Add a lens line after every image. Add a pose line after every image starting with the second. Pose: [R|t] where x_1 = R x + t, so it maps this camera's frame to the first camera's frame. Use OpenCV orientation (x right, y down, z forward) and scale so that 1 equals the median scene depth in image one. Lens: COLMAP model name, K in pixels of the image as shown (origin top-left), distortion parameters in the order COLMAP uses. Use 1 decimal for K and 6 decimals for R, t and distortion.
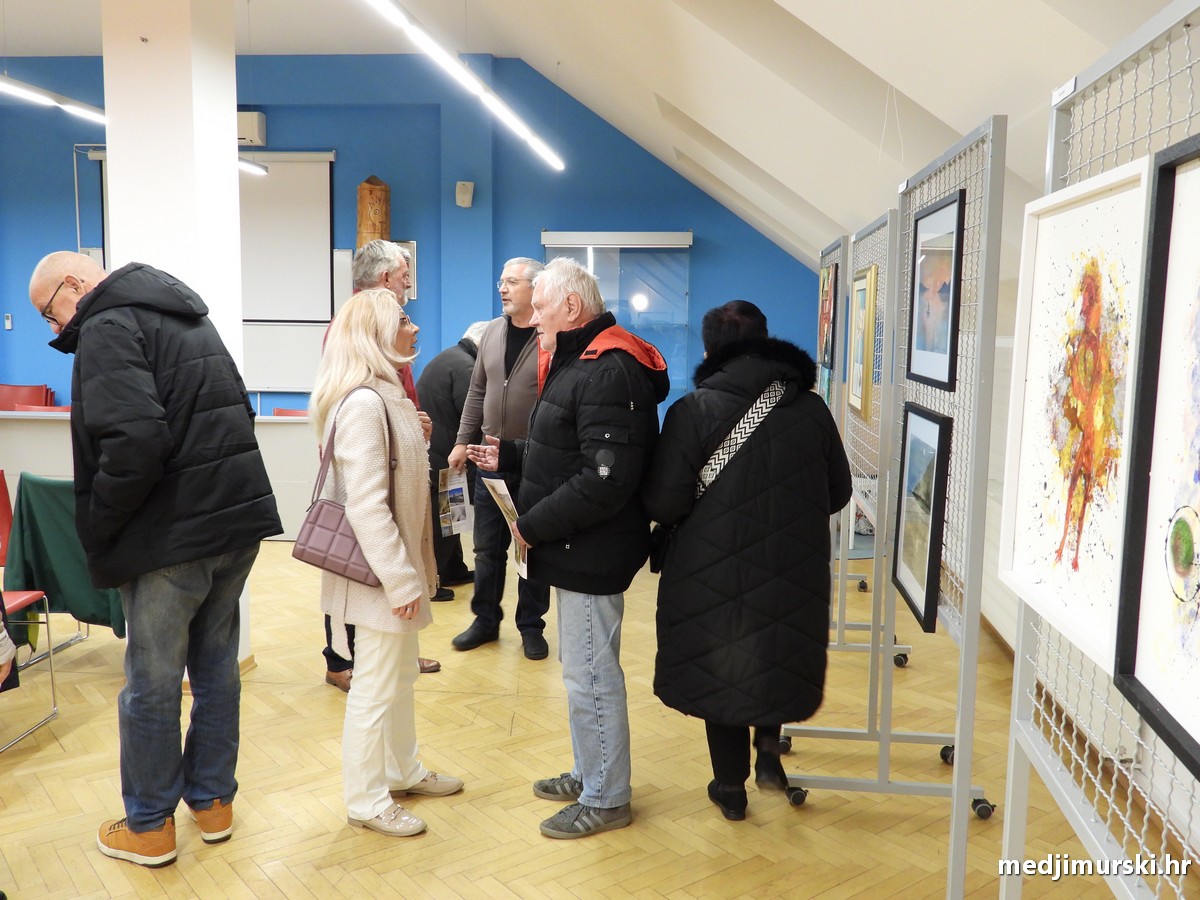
lens RADIAL K [[1071.5, 0, 600.0], [0, 1071.5, 450.0], [0, 0, 1]] dist [-0.004465, -0.009759]
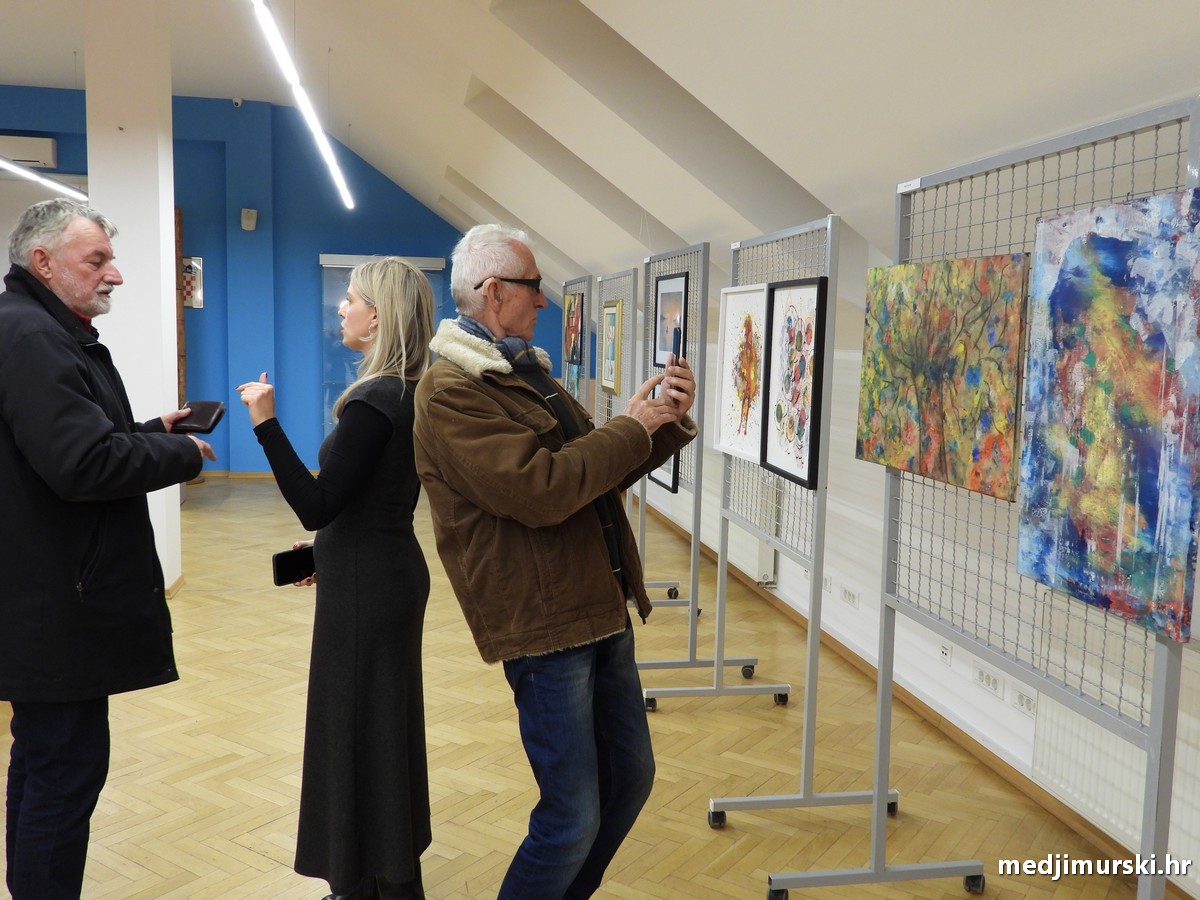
lens RADIAL K [[1071.5, 0, 600.0], [0, 1071.5, 450.0], [0, 0, 1]] dist [-0.004465, -0.009759]
pose [[0.954265, -0.023835, 0.298010, -0.606990], [0.025075, 0.999686, -0.000337, 0.129370], [-0.297908, 0.007794, 0.954563, -1.249695]]
